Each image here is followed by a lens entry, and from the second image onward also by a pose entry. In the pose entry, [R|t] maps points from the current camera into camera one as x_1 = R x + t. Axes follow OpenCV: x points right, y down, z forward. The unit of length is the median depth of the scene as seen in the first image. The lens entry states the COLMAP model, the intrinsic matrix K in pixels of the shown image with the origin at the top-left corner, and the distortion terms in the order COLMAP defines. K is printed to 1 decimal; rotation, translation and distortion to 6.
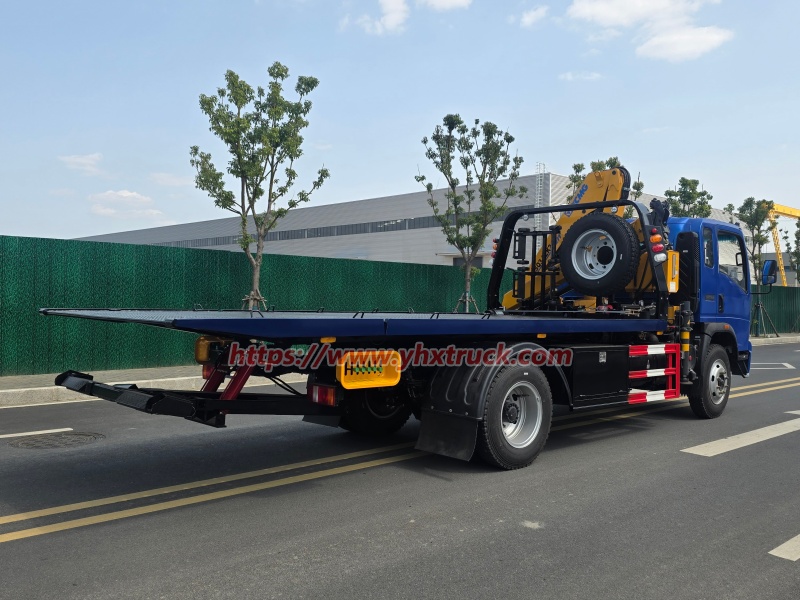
lens RADIAL K [[700.6, 0, 409.4], [0, 700.6, 307.5], [0, 0, 1]] dist [0.122271, -0.144567]
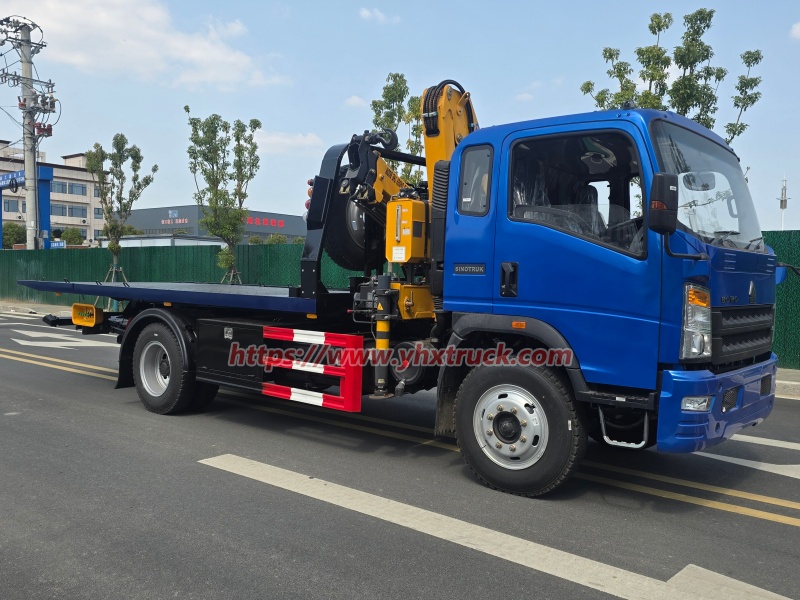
lens RADIAL K [[700.6, 0, 409.4], [0, 700.6, 307.5], [0, 0, 1]] dist [0.122271, -0.144567]
pose [[0.118891, 0.028490, -0.992498, 0.640894], [-0.028949, 0.999263, 0.025217, 0.002684], [0.992485, 0.025734, 0.119628, 0.582643]]
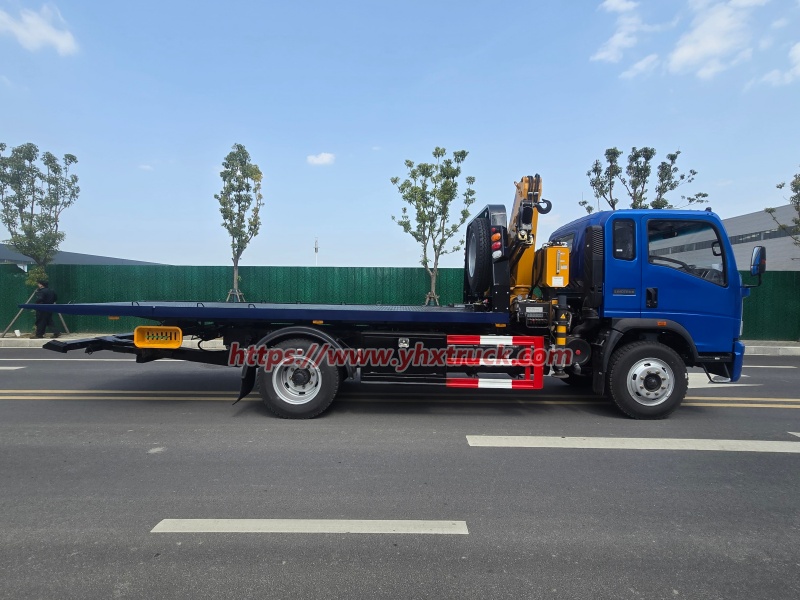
lens RADIAL K [[425.3, 0, 398.7], [0, 425.3, 301.4], [0, 0, 1]] dist [0.003689, 0.011401]
pose [[0.722942, 0.003086, -0.690902, 0.393441], [-0.006328, 0.999978, -0.002156, 0.001542], [0.690880, 0.005931, 0.722945, 0.248527]]
